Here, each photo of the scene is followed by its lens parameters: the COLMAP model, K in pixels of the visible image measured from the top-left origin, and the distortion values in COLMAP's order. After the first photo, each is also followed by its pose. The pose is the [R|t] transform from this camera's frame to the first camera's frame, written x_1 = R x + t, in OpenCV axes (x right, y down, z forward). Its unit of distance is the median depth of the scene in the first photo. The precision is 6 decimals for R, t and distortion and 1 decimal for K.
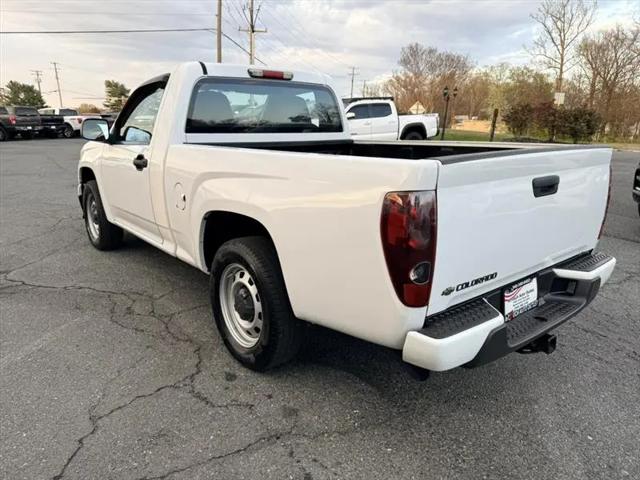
lens RADIAL K [[456.1, 0, 311.6], [0, 456.1, 230.7], [0, 0, 1]] dist [0.056685, -0.082076]
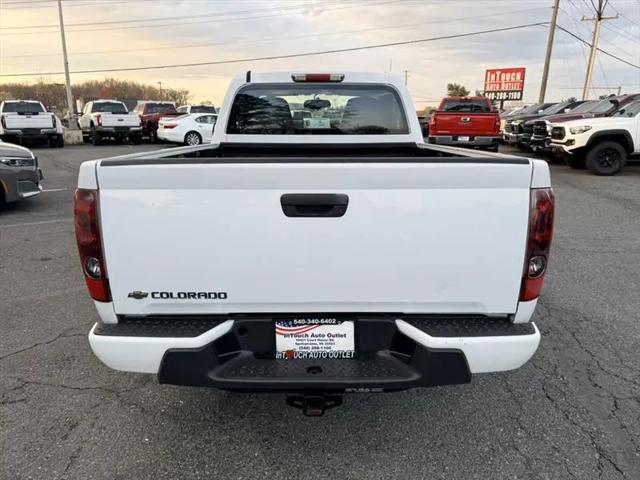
lens RADIAL K [[456.5, 0, 328.8], [0, 456.5, 219.7], [0, 0, 1]] dist [0.068409, -0.084767]
pose [[0.785912, 0.128028, -0.604939, 0.137437], [-0.142676, 0.989477, 0.024052, -0.012699], [0.601652, 0.067408, 0.795909, 0.050891]]
